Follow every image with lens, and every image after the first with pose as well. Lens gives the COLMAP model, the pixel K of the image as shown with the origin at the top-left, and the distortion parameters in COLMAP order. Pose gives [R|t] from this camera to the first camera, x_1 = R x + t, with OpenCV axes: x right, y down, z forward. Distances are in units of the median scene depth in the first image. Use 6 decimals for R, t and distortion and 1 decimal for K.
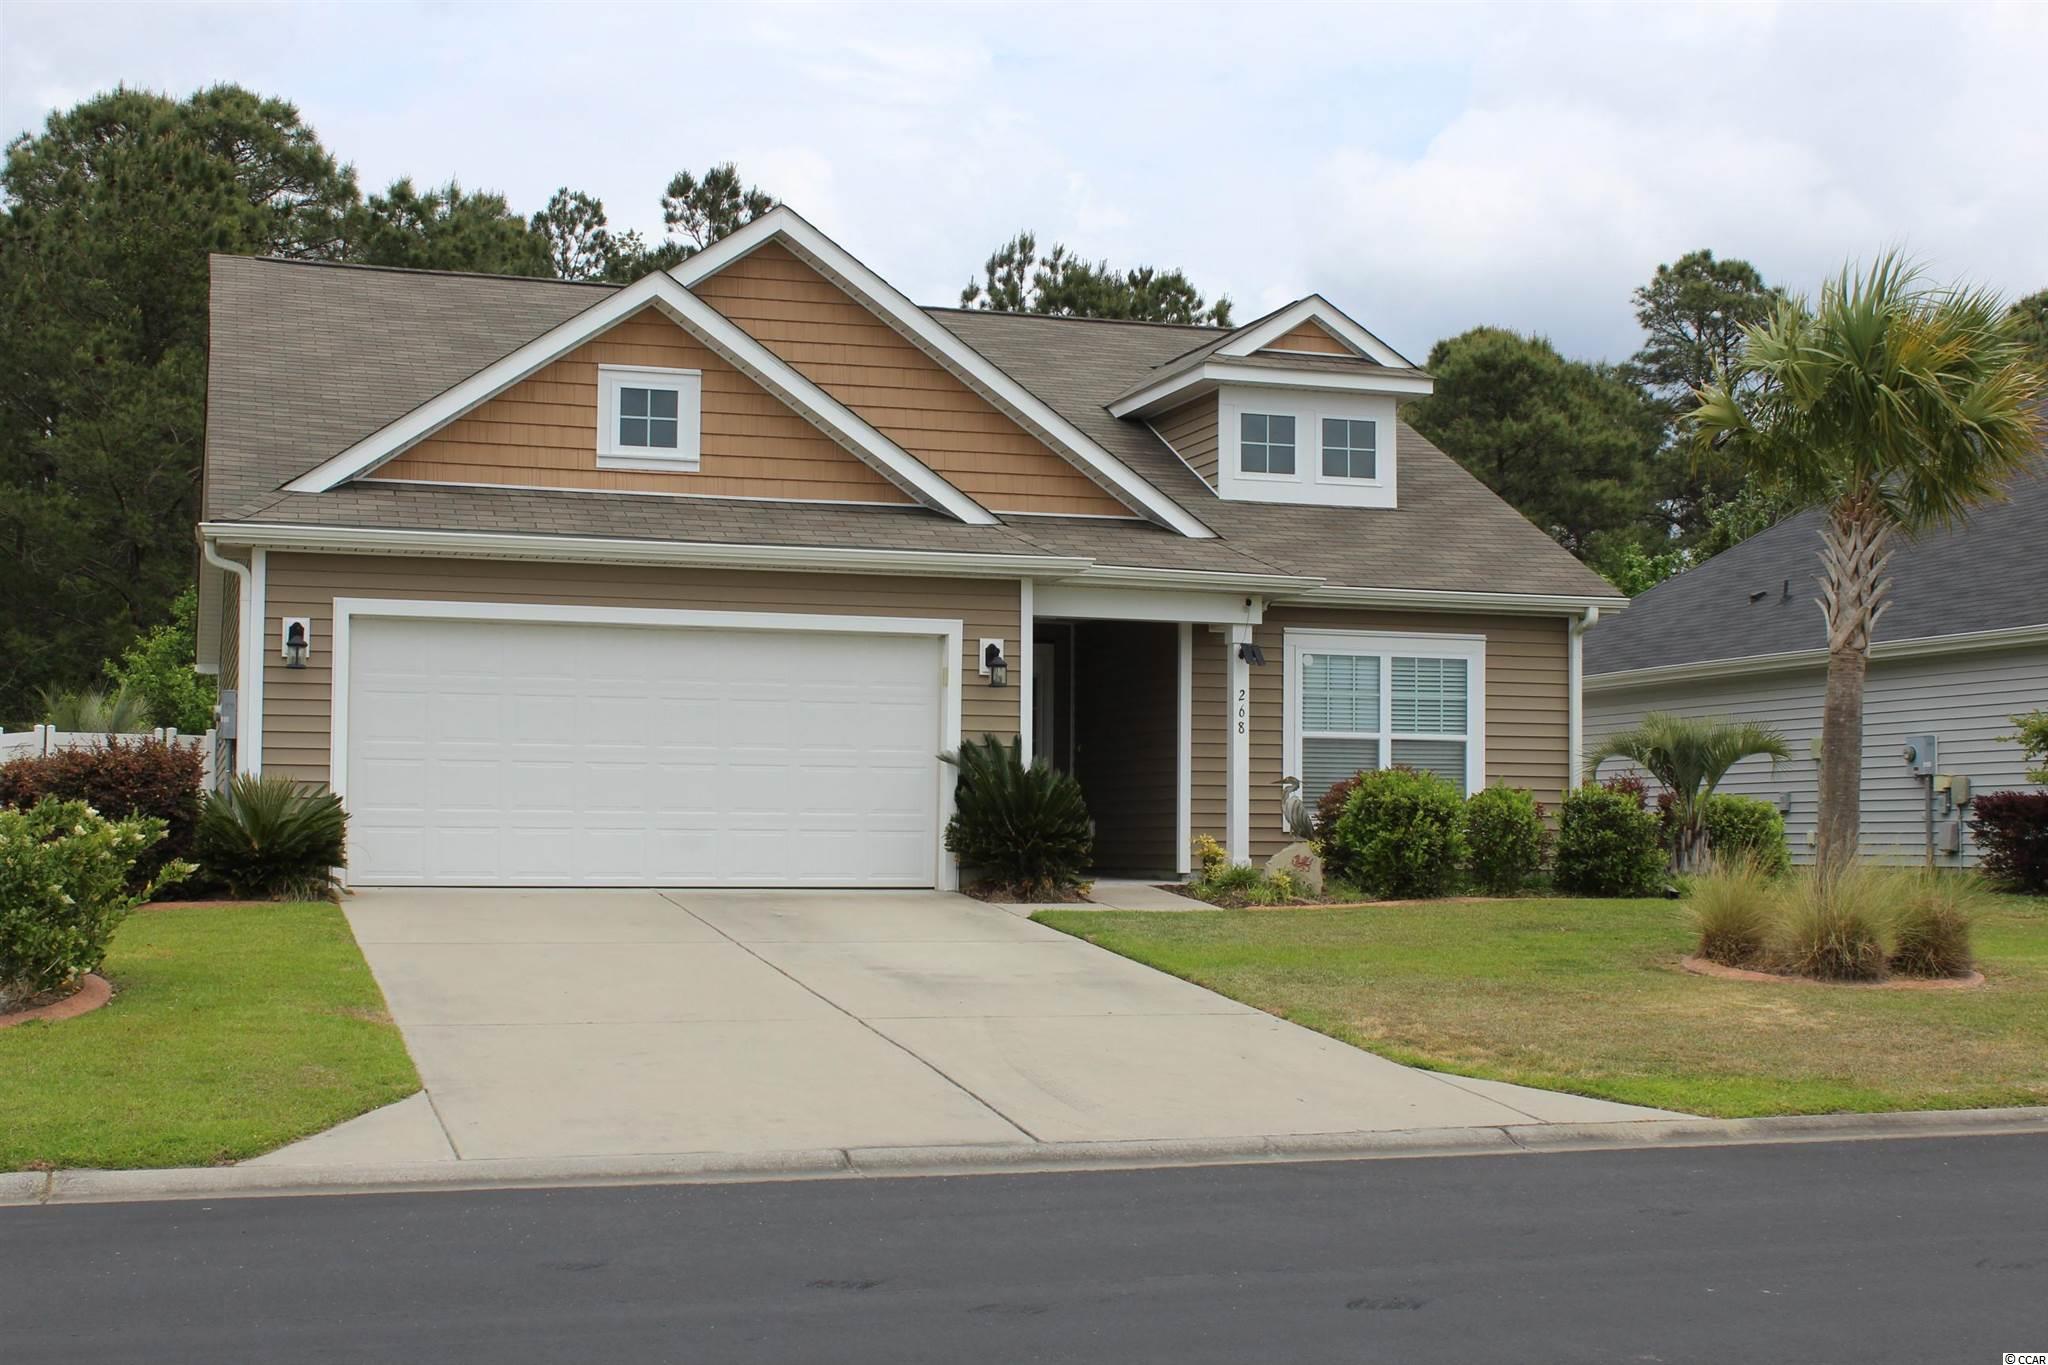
lens RADIAL K [[2699.2, 0, 1024.0], [0, 2699.2, 682.5], [0, 0, 1]] dist [-0.143077, -0.006216]
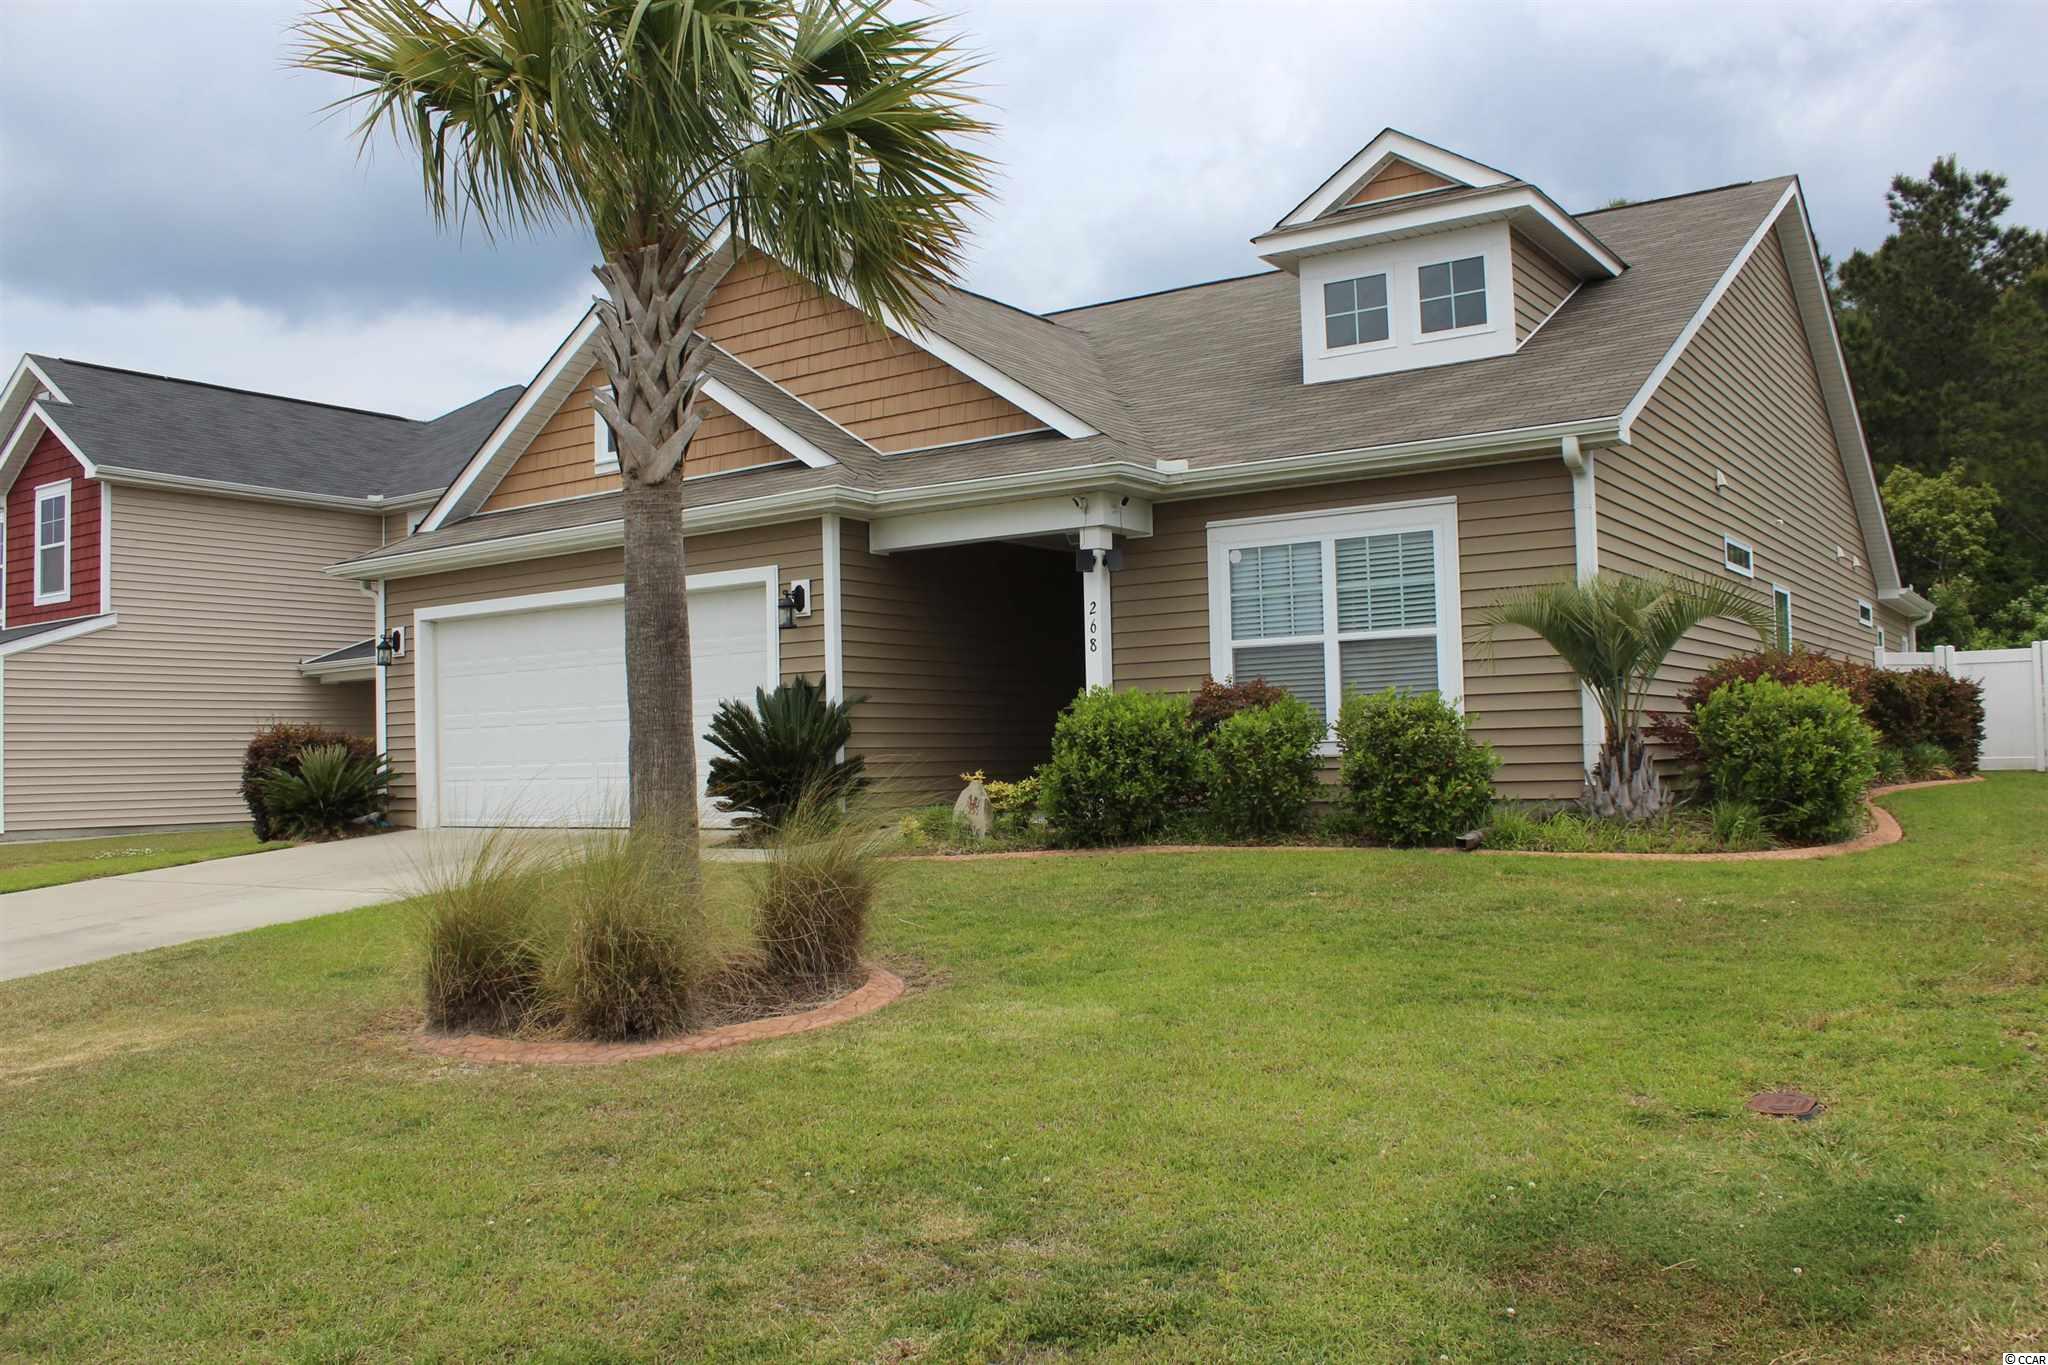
lens RADIAL K [[1701.4, 0, 1024.0], [0, 1701.4, 682.5], [0, 0, 1]] dist [-0.168088, 0.108281]
pose [[0.602740, -0.058583, -0.795784, 0.483518], [0.077862, 0.996860, -0.014412, 0.033448], [0.794129, -0.053275, 0.605409, 0.615362]]
